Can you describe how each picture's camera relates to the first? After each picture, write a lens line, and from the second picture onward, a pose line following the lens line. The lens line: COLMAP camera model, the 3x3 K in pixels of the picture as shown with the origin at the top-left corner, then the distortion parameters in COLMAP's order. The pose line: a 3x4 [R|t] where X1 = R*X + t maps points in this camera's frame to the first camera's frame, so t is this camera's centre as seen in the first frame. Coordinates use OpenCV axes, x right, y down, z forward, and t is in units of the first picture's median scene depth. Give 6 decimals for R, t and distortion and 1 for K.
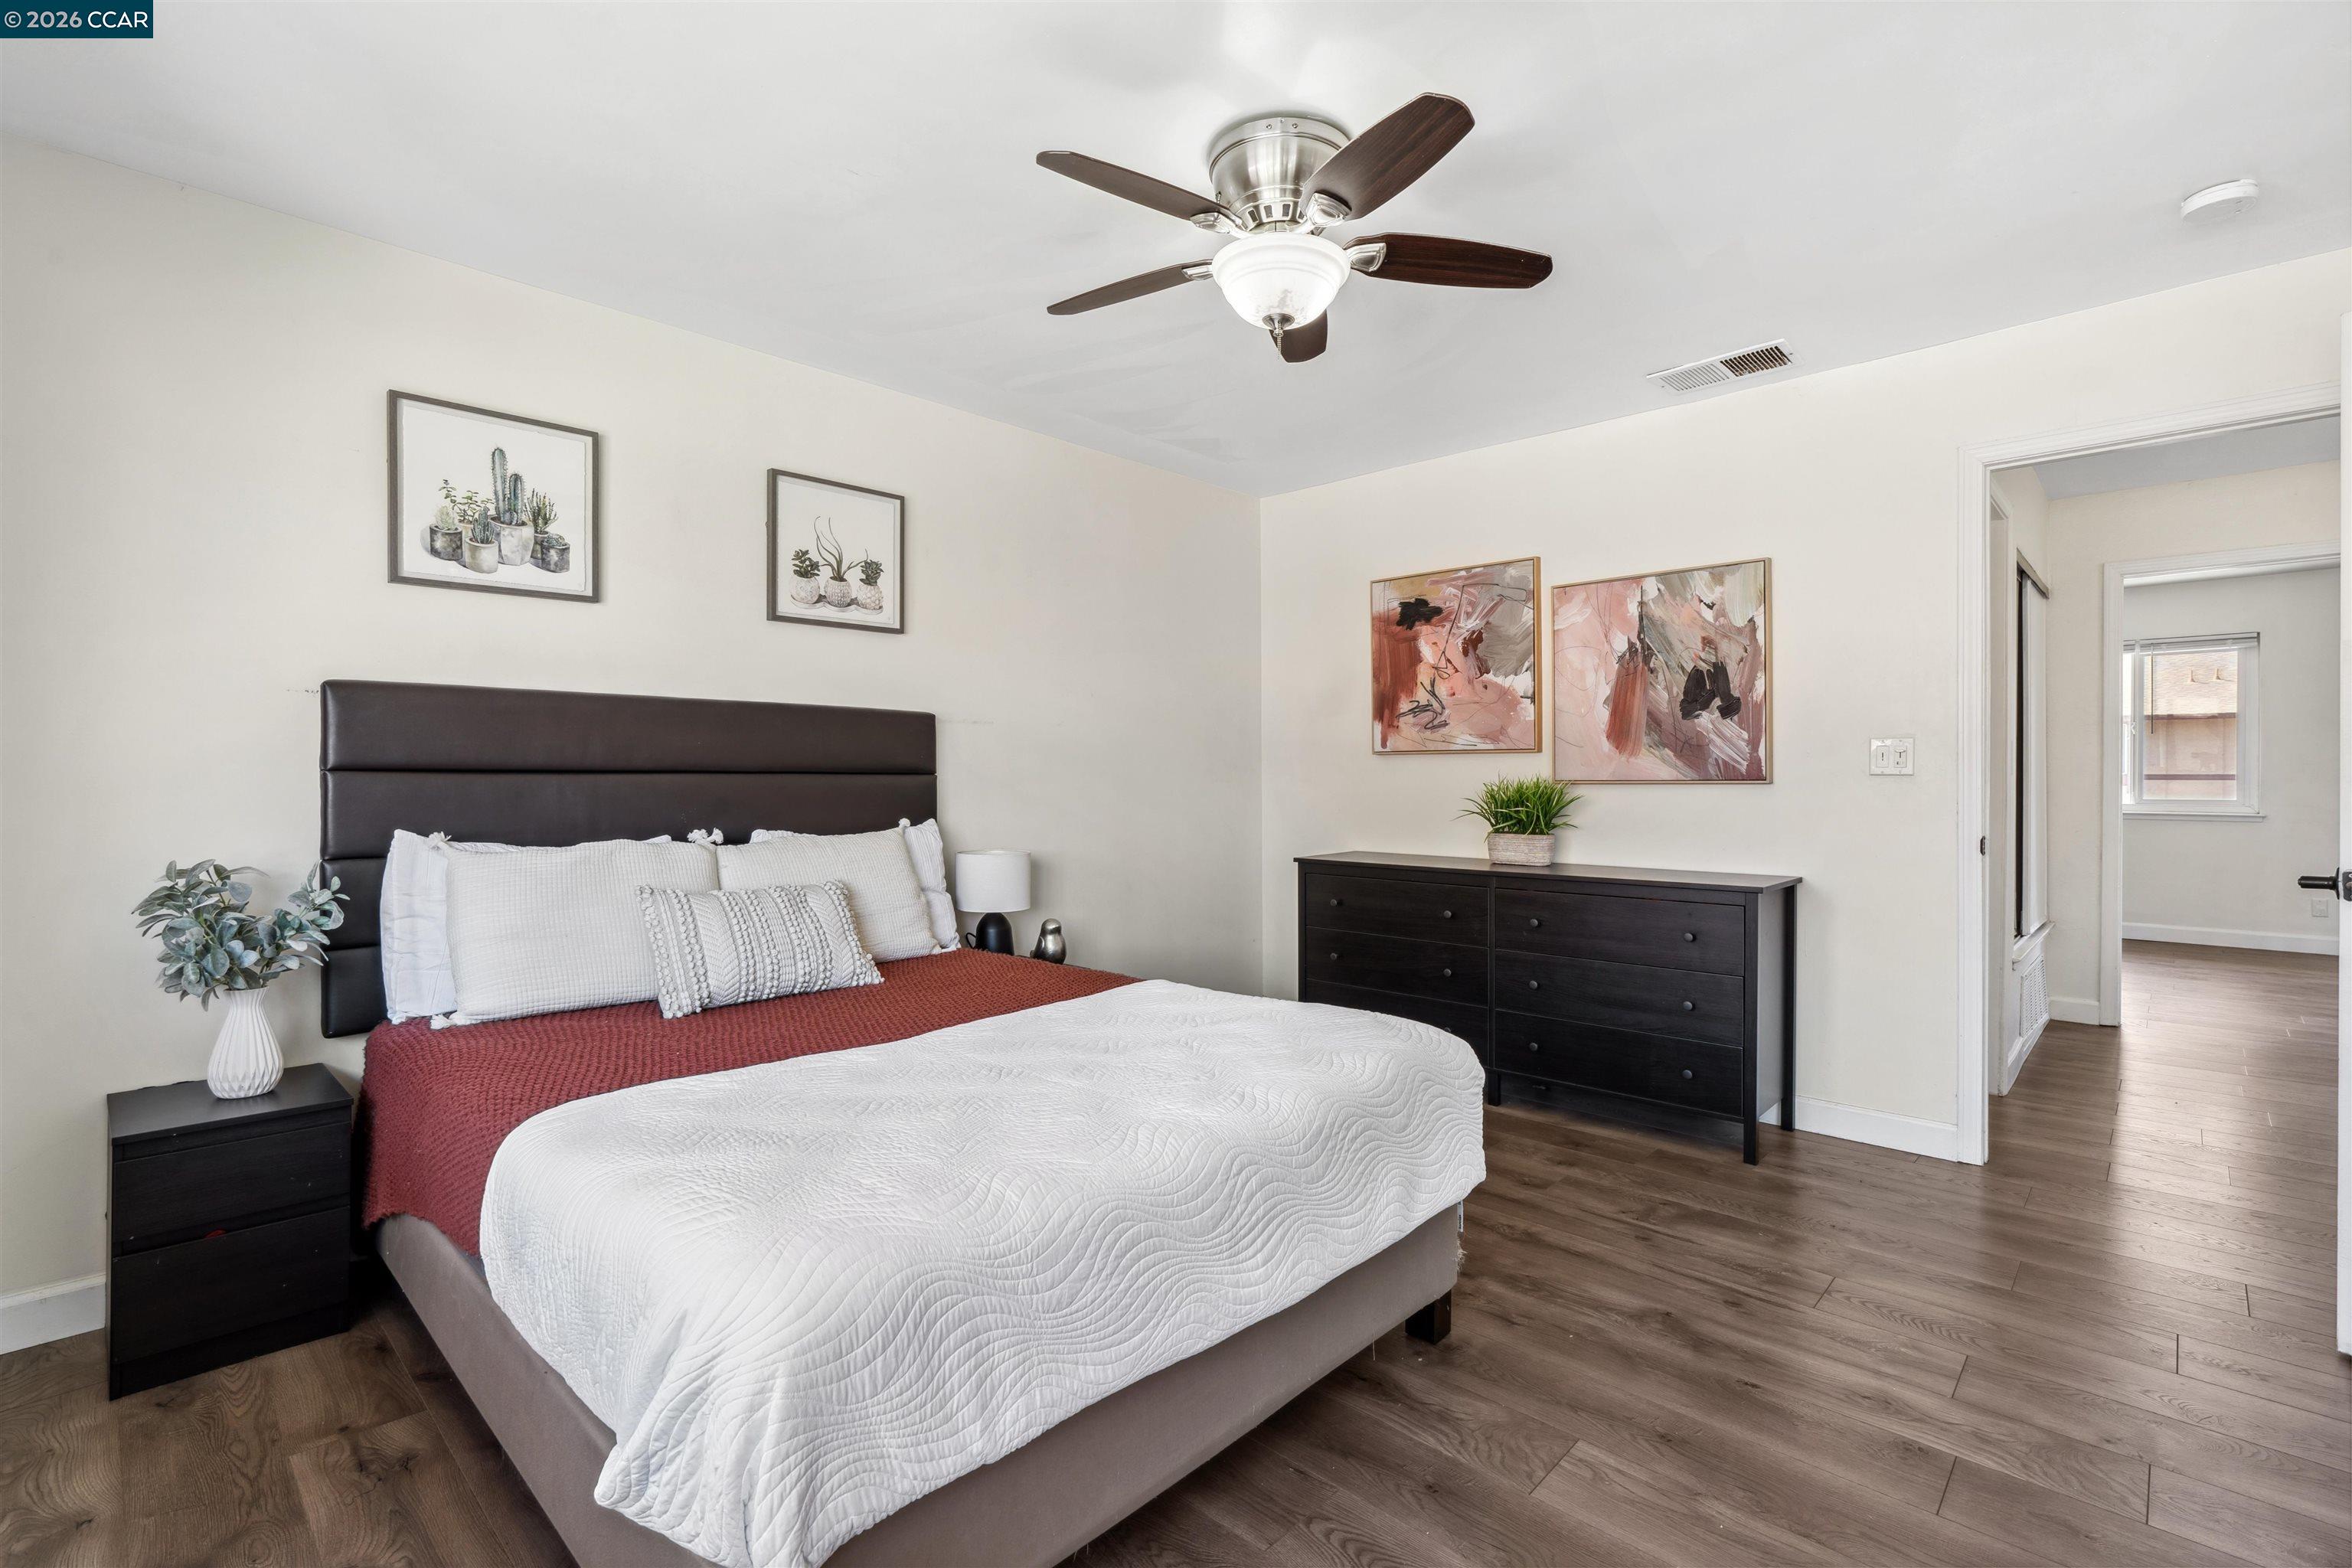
lens RADIAL K [[1063.8, 0, 1183.5], [0, 1063.8, 781.6], [0, 0, 1]] dist [-0.011758, 0.000400]
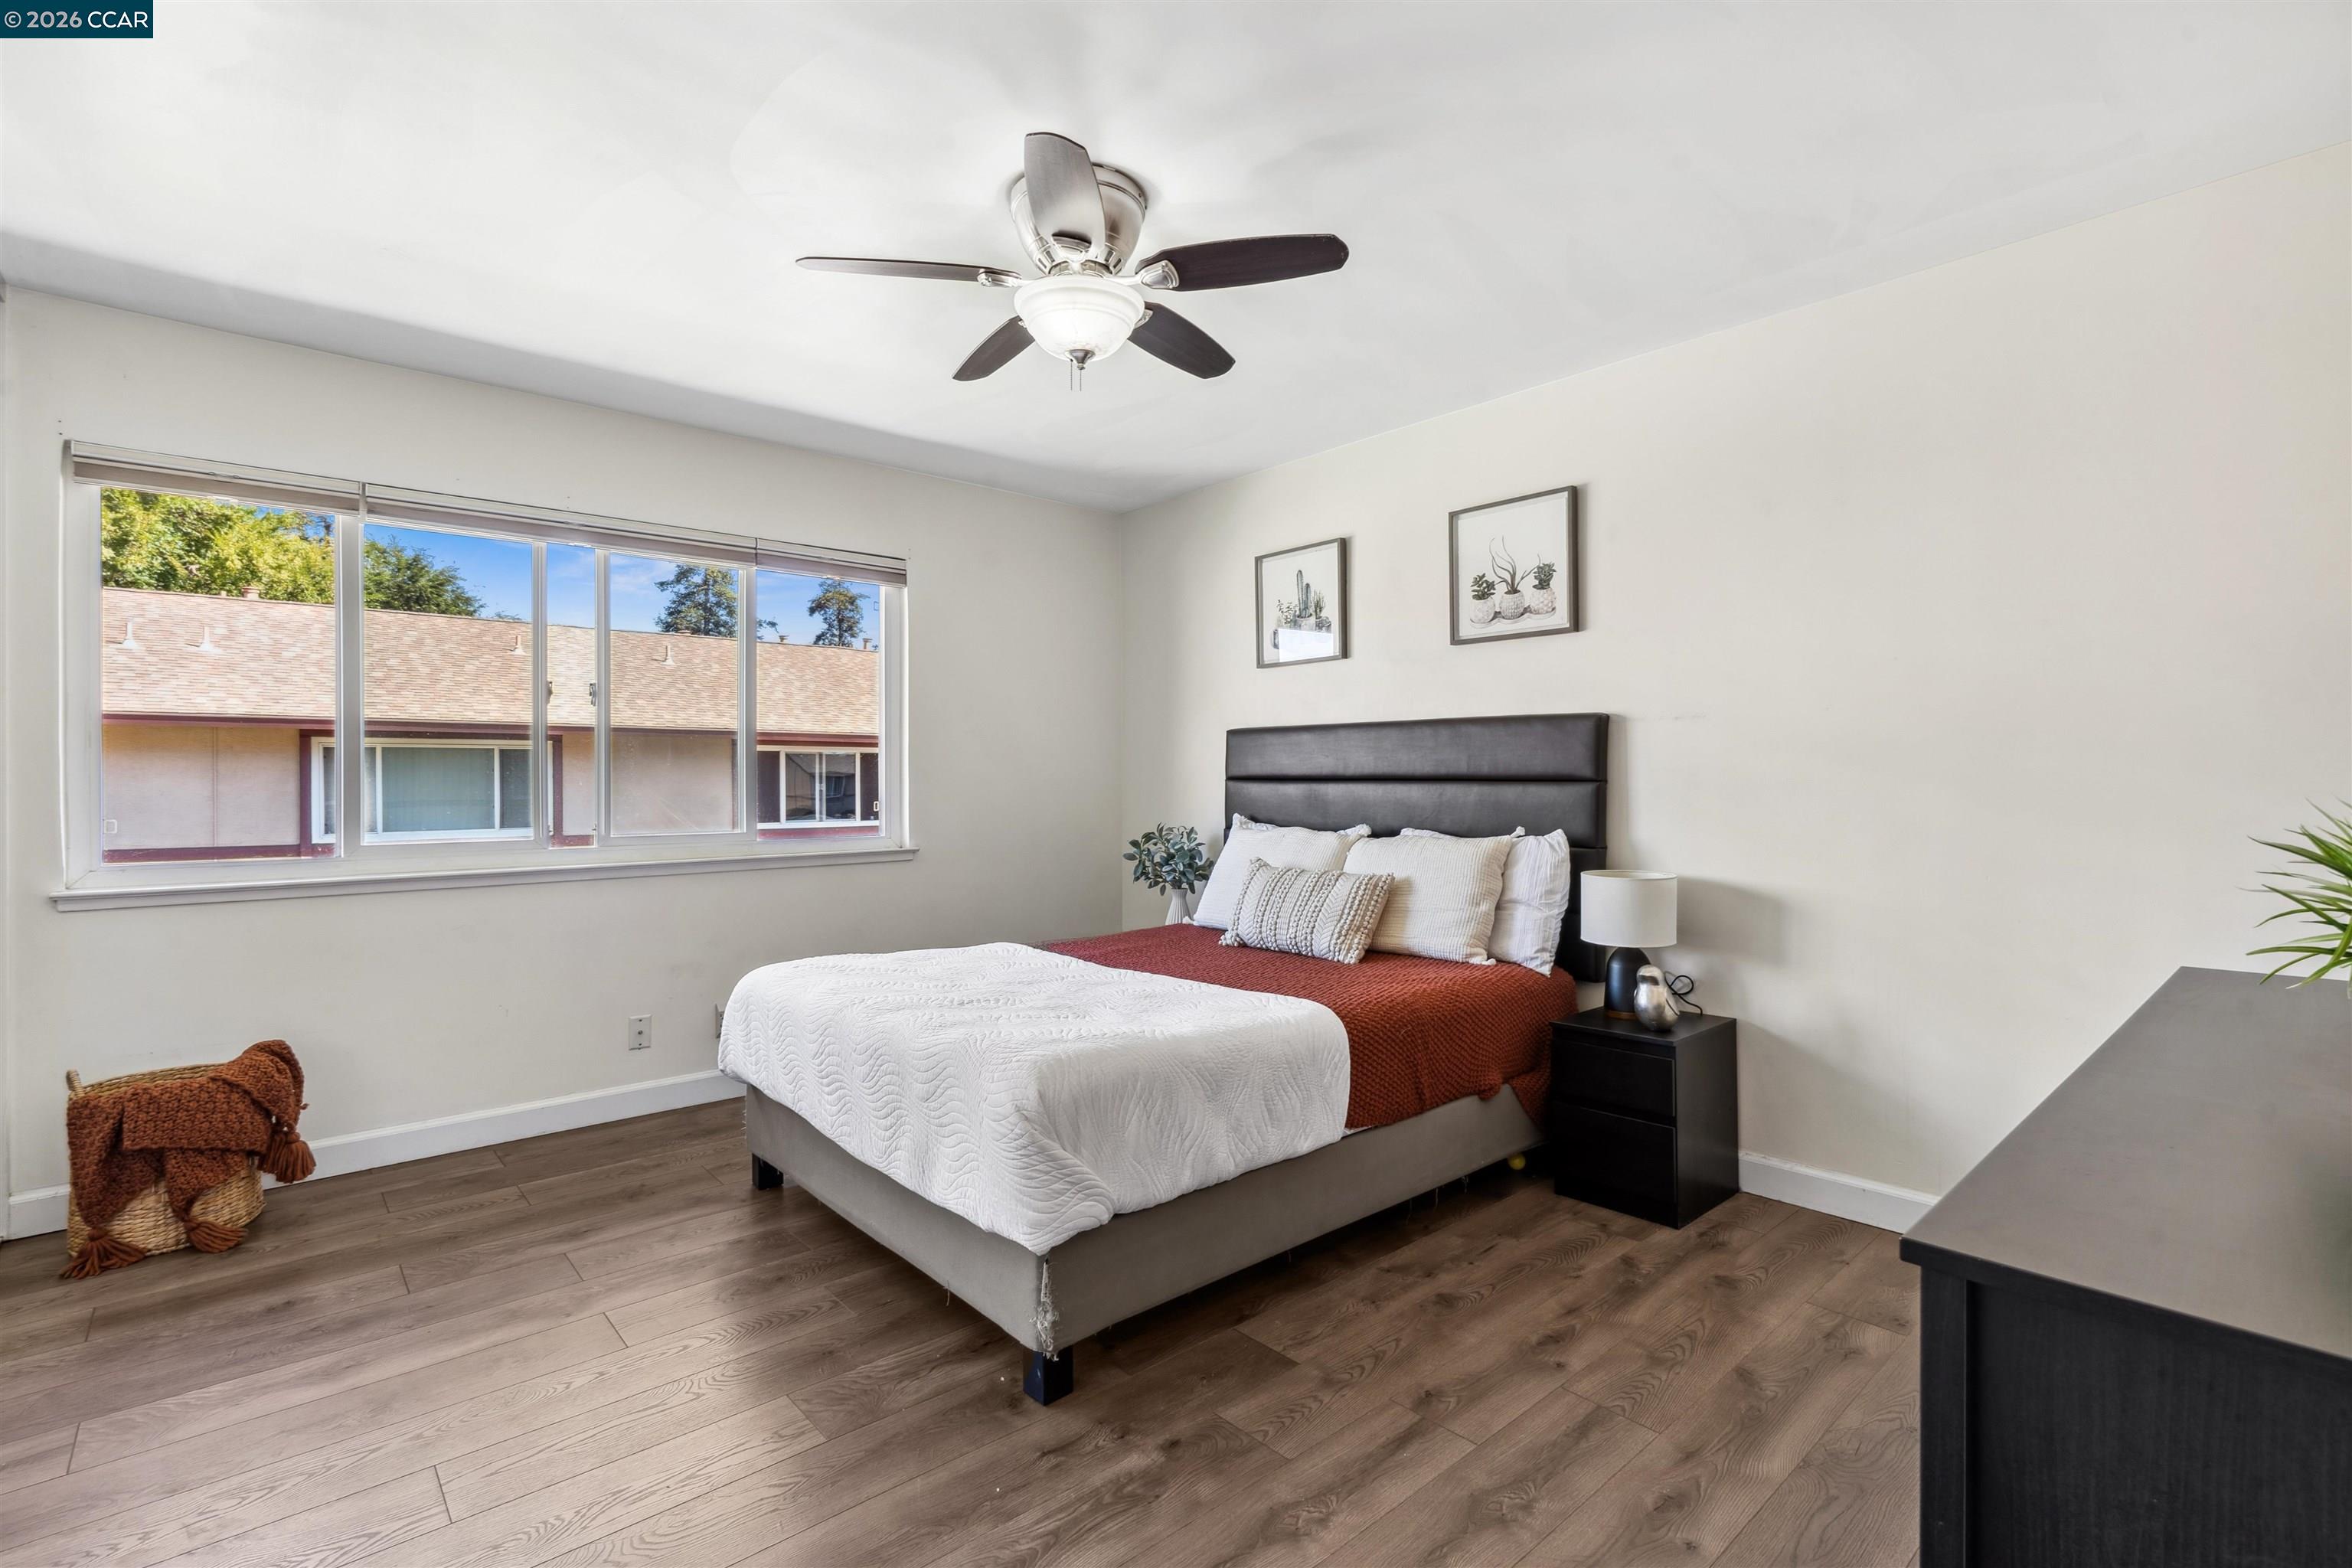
lens RADIAL K [[1063.8, 0, 1183.5], [0, 1063.8, 781.6], [0, 0, 1]] dist [-0.011758, 0.000400]
pose [[-0.083899, 0.005023, -0.996462, 0.674009], [-0.004948, 0.999973, 0.005457, -0.009446], [0.996462, 0.005388, -0.083872, 0.706512]]
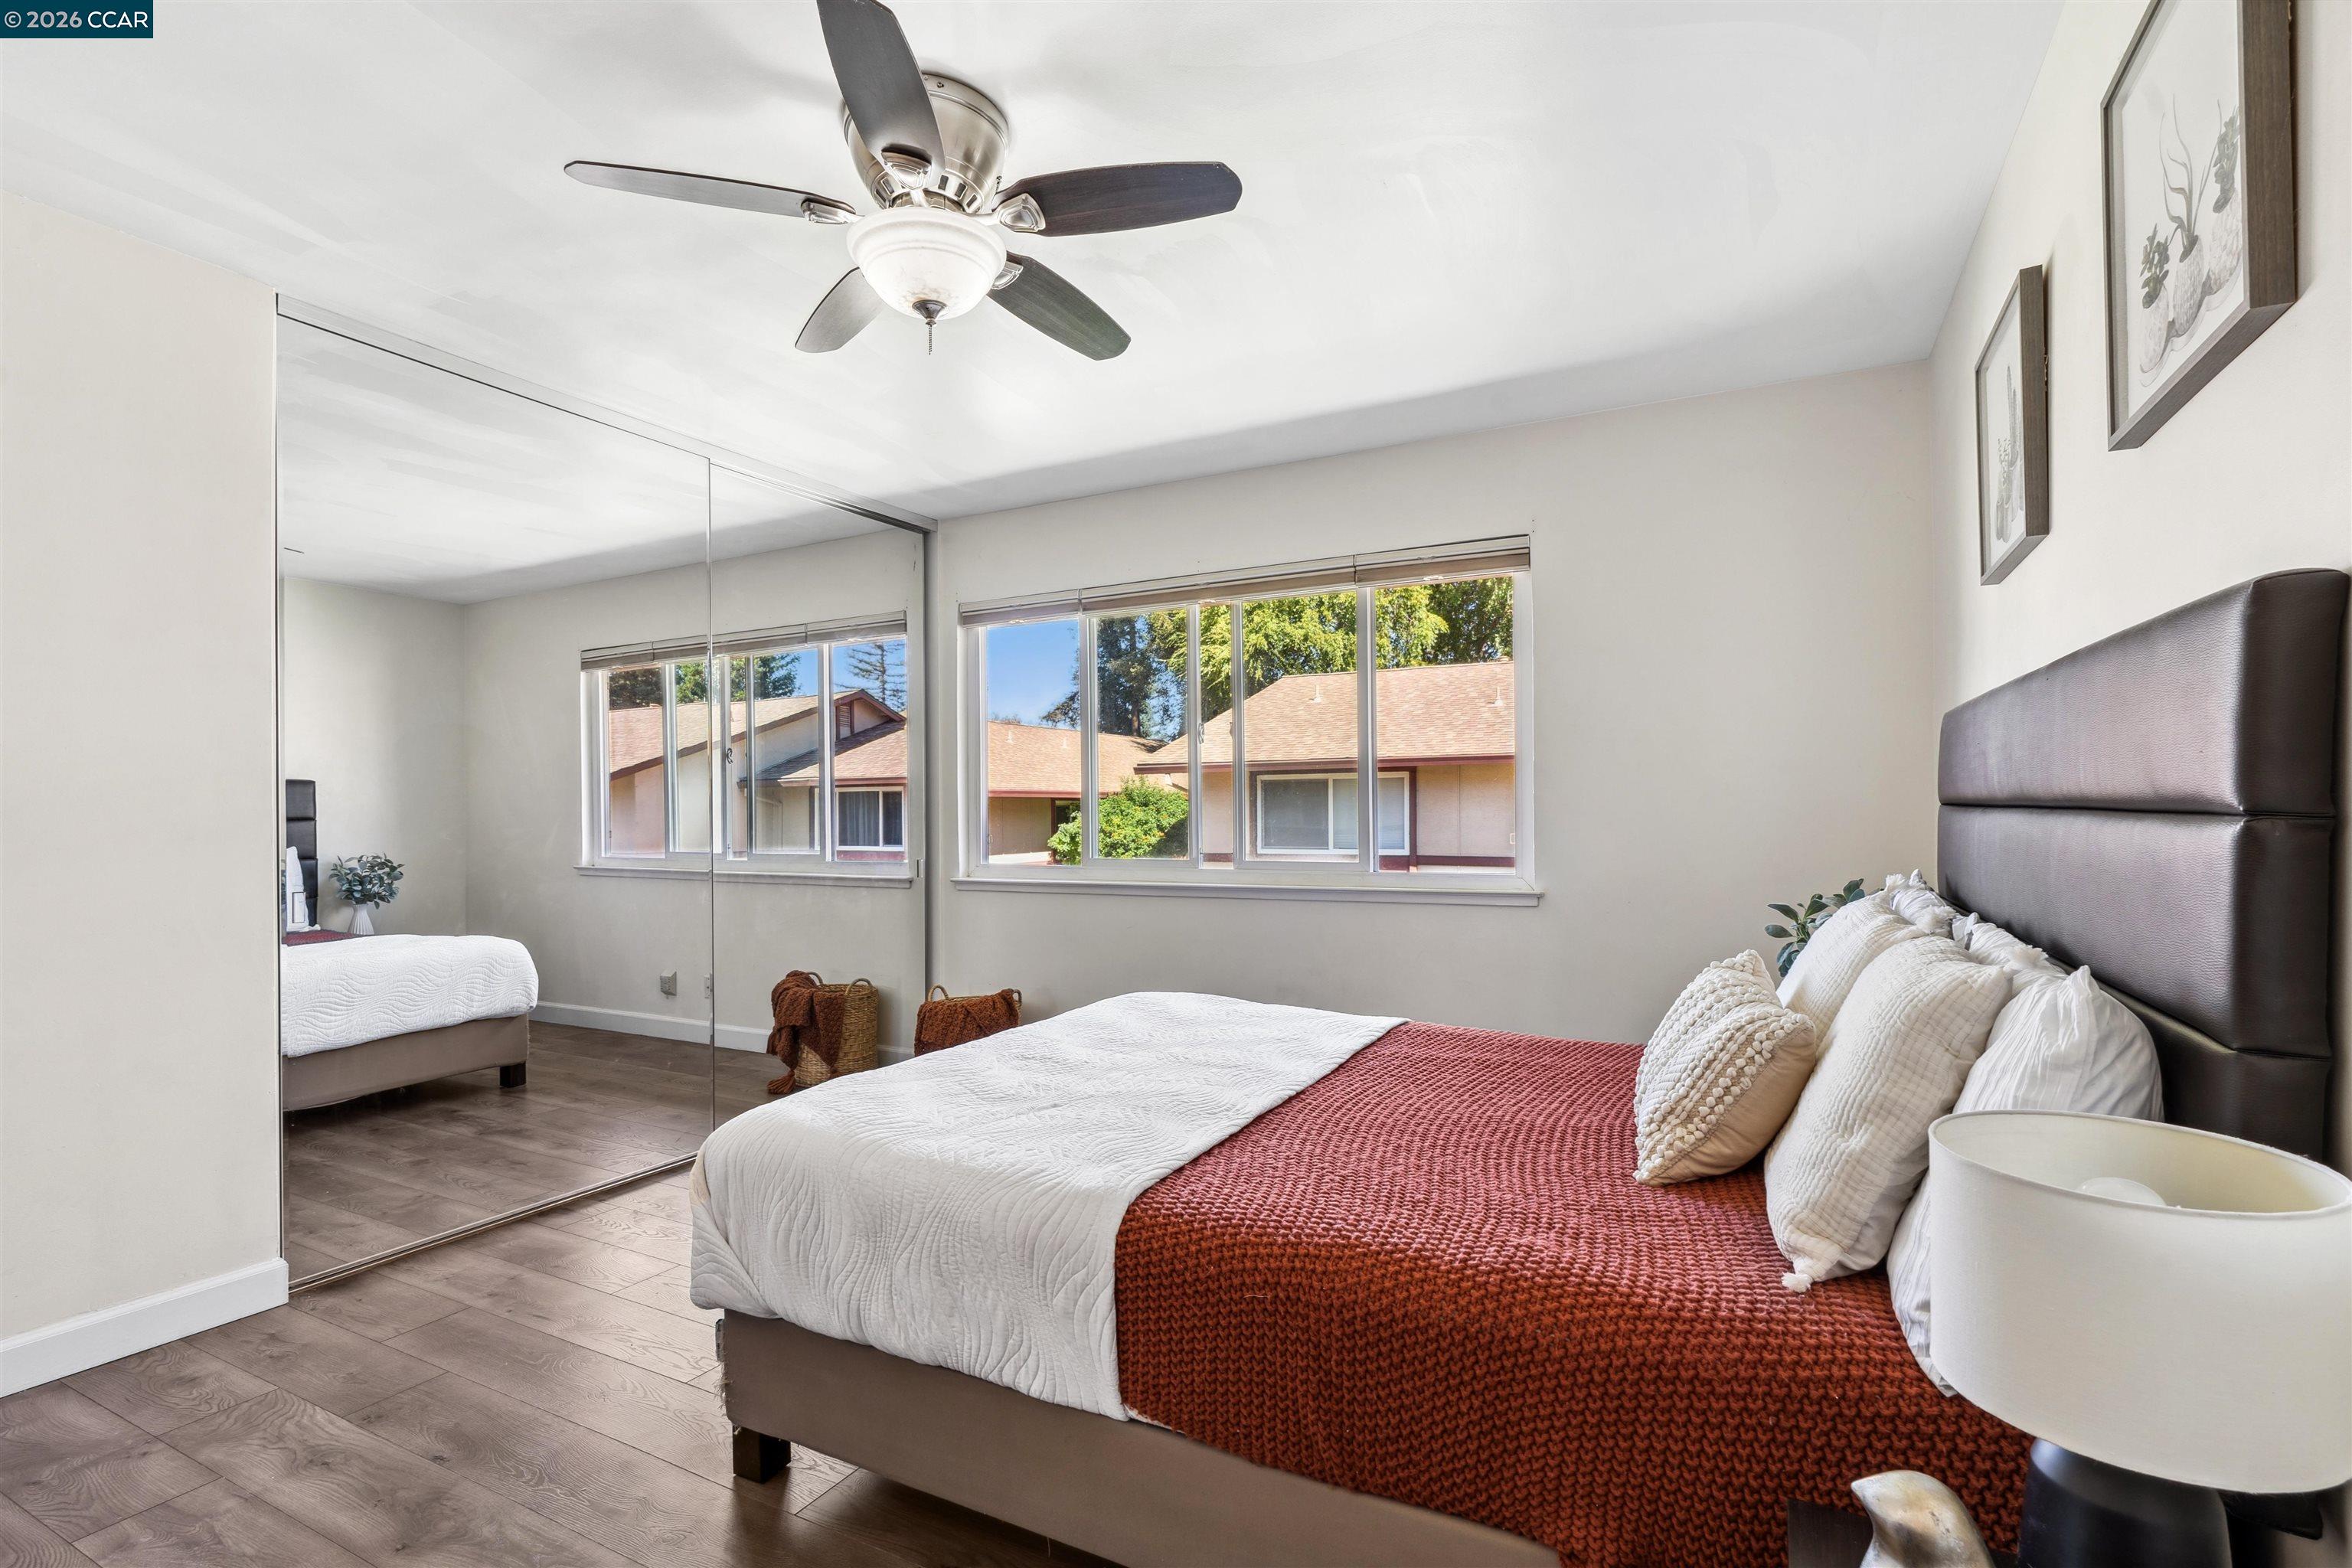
lens RADIAL K [[1063.8, 0, 1183.5], [0, 1063.8, 781.6], [0, 0, 1]] dist [-0.011758, 0.000400]
pose [[-0.973733, 0.006814, -0.227591, 0.068827], [0.010958, 0.999796, -0.016949, -0.013016], [0.227430, -0.018998, -0.973609, 1.154677]]
